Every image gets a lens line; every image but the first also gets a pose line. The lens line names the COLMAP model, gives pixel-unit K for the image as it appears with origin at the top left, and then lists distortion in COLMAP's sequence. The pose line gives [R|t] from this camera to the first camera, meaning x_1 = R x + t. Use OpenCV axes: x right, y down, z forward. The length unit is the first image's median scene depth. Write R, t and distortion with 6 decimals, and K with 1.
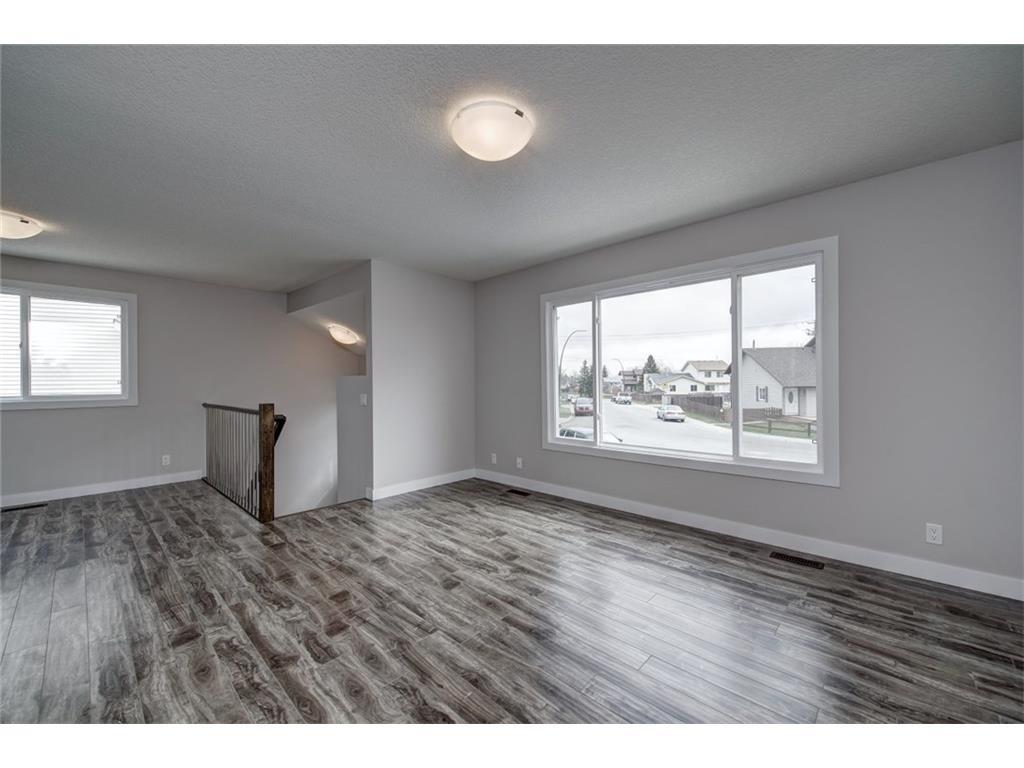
lens RADIAL K [[409.6, 0, 512.0], [0, 409.6, 384.0], [0, 0, 1]] dist [-0.000701, -0.000208]
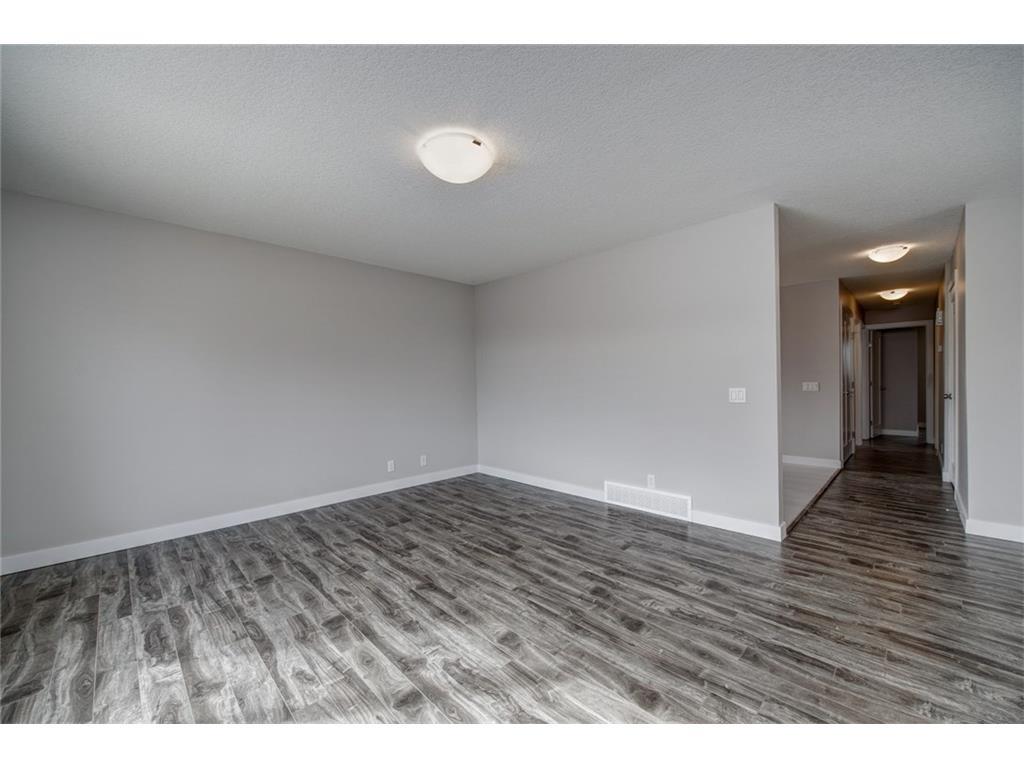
lens RADIAL K [[409.6, 0, 512.0], [0, 409.6, 384.0], [0, 0, 1]] dist [-0.000701, -0.000208]
pose [[-0.999118, 0.020483, 0.036666, -0.238142], [0.020748, 0.999761, 0.006843, -0.006823], [-0.036517, 0.007597, -0.999304, 2.195862]]
